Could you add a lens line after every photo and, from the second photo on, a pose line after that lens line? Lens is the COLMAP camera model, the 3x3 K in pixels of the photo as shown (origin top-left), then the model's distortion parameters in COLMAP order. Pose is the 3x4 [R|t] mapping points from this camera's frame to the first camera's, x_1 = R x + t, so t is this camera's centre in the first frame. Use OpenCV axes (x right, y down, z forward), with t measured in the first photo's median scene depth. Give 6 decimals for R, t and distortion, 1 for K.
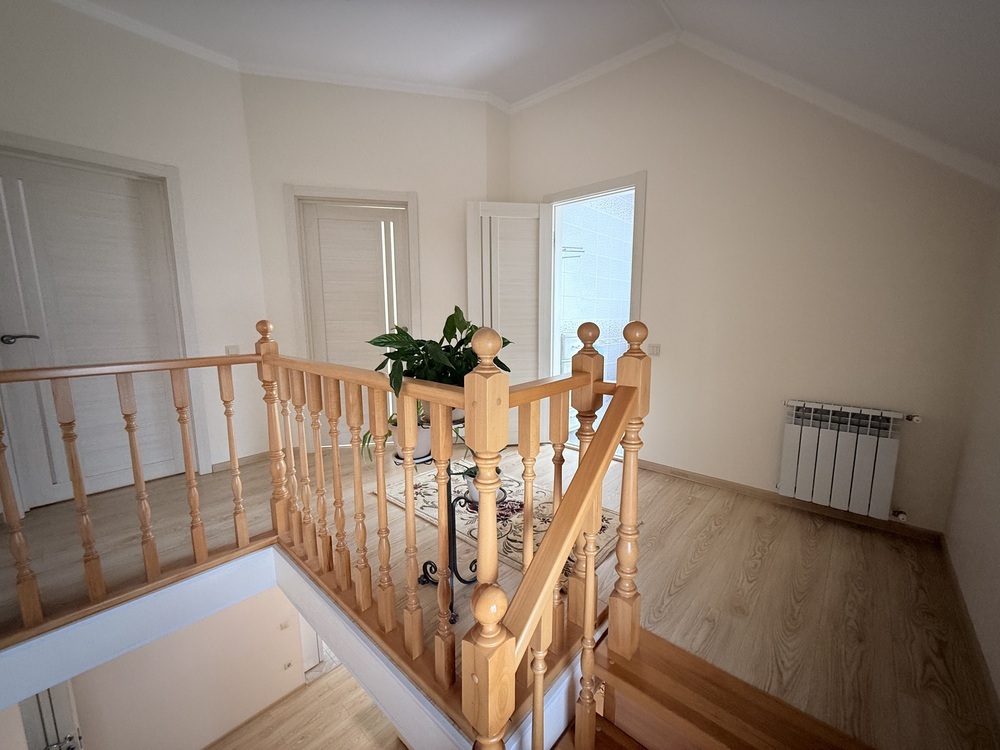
lens RADIAL K [[400.3, 0, 506.9], [0, 400.3, 377.0], [0, 0, 1]] dist [-0.001093, 0.000458]
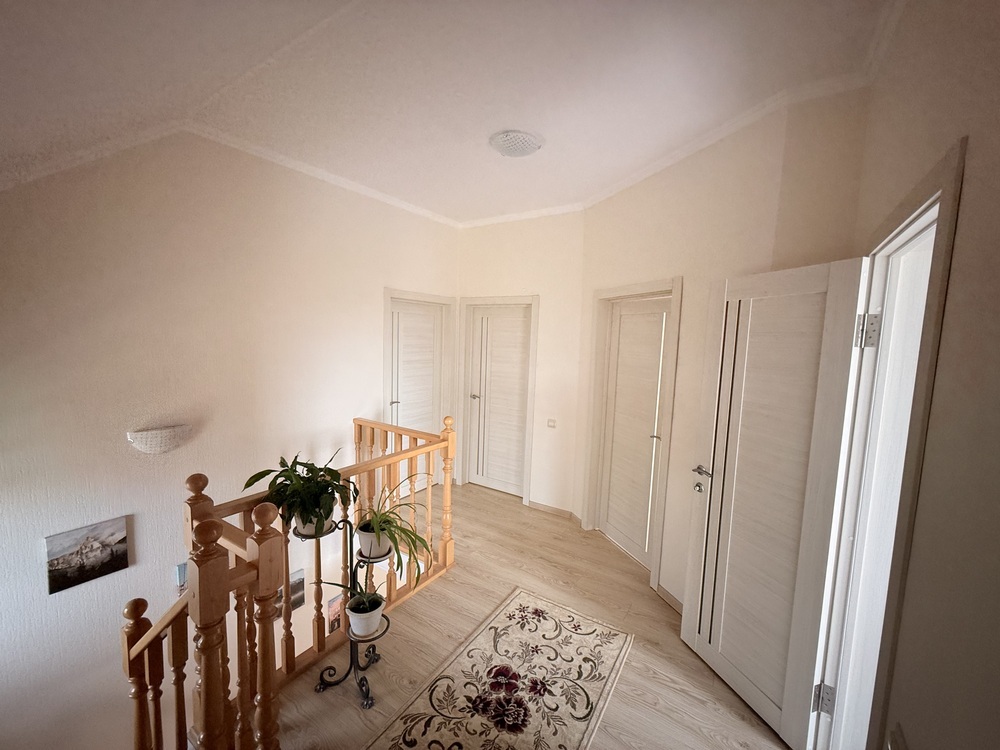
lens RADIAL K [[400.3, 0, 503.0], [0, 400.3, 373.6], [0, 0, 1]] dist [-0.001093, 0.000458]
pose [[0.142085, 0.097215, -0.985069, 0.635675], [-0.189132, 0.979497, 0.069385, -0.322954], [0.971618, 0.176450, 0.157558, 0.703877]]
